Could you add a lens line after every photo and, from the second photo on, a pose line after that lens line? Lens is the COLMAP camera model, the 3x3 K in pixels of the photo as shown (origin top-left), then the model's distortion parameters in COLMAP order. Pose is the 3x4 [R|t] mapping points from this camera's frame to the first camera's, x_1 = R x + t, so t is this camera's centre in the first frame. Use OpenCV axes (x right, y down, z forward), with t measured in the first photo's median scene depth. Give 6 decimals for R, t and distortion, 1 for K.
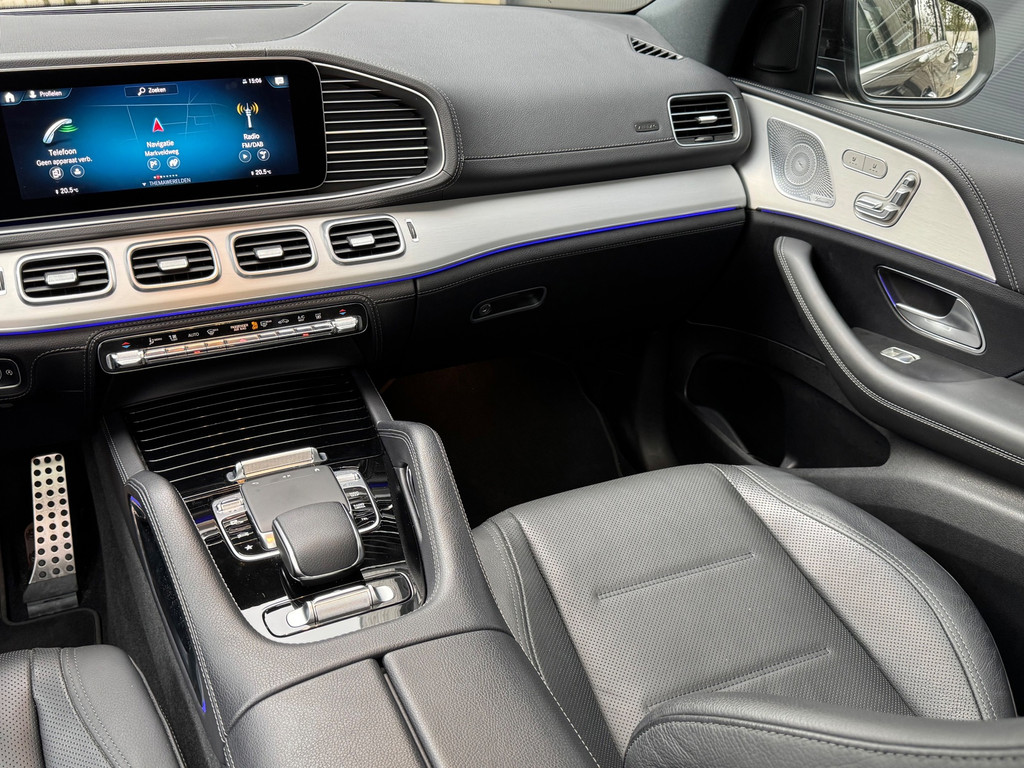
lens RADIAL K [[955.2, 0, 504.7], [0, 955.2, 392.8], [0, 0, 1]] dist [0.041701, 0.000000]
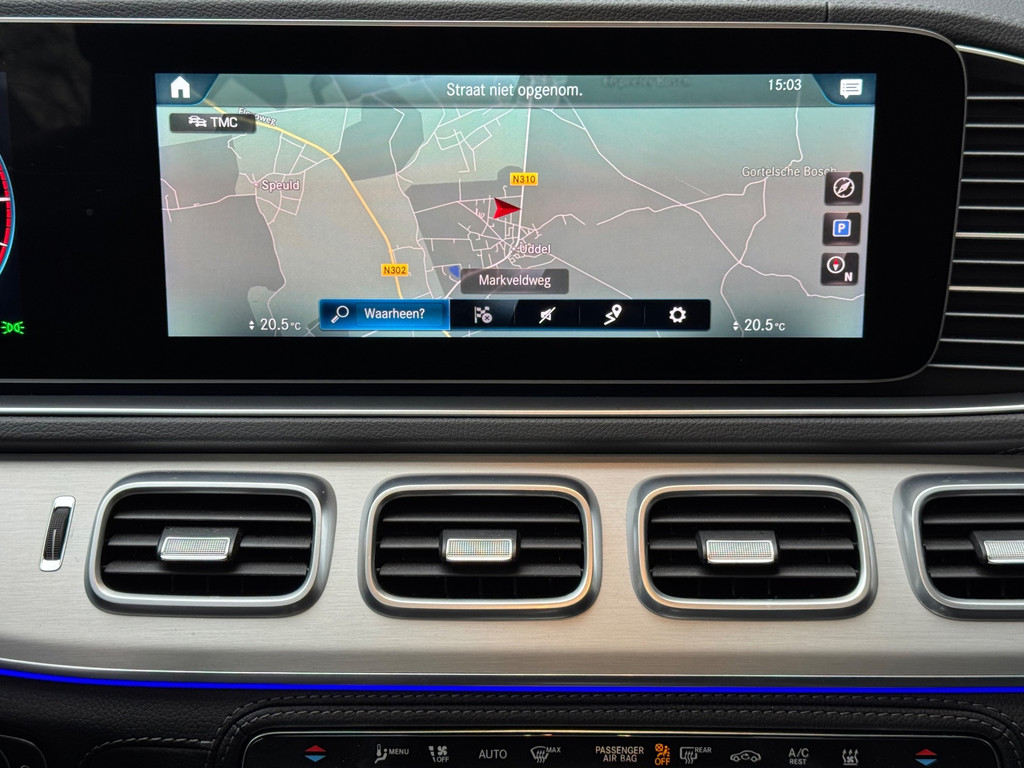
lens RADIAL K [[1602.0, 0, 520.8], [0, 1602.0, 398.5], [0, 0, 1]] dist [0.112680, 0.000000]
pose [[0.910231, 0.121764, -0.395794, -0.092233], [-0.186351, 0.973988, -0.128920, -0.108677], [0.369801, 0.191104, 0.909245, 0.423117]]
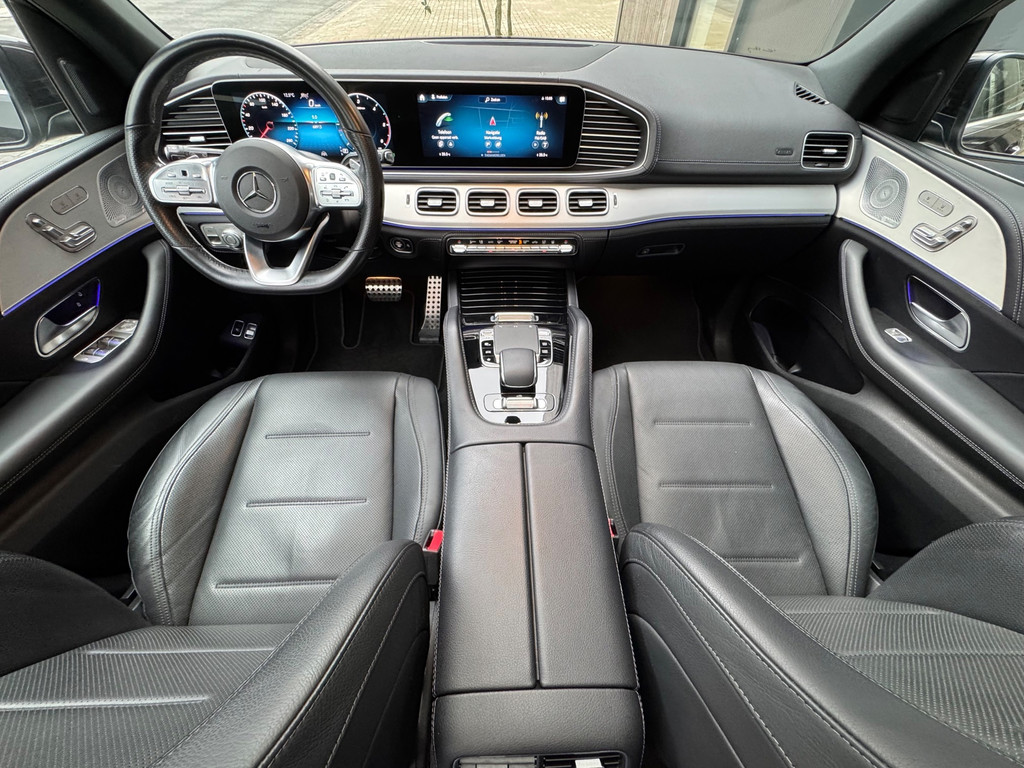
lens RADIAL K [[412.7, 0, 512.4], [0, 412.7, 381.1], [0, 0, 1]] dist [-0.000052, 0.001409]
pose [[0.921653, 0.283340, -0.265092, 0.026854], [-0.186366, 0.922492, 0.338048, -0.088708], [0.340328, -0.262159, 0.903023, 0.157099]]
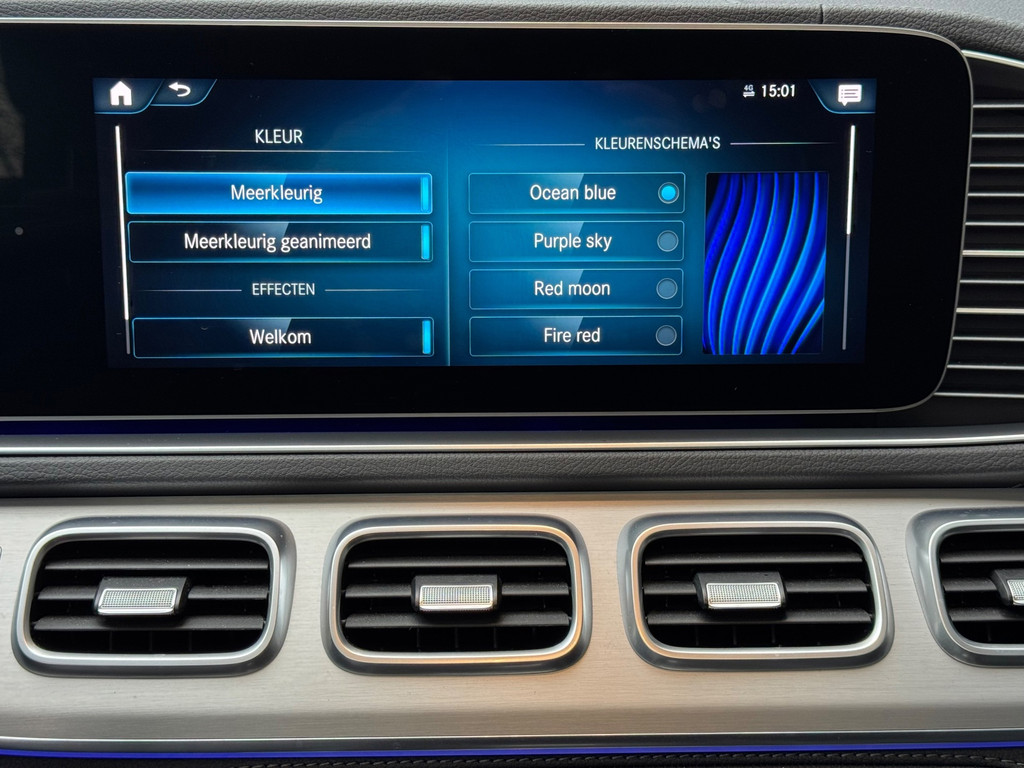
lens RADIAL K [[1602.0, 0, 527.0], [0, 1602.0, 397.7], [0, 0, 1]] dist [0.112680, 0.000000]
pose [[0.927102, 0.095645, -0.362399, -0.123955], [-0.170370, 0.968769, -0.180168, -0.100046], [0.333849, 0.228776, 0.914443, 0.469591]]
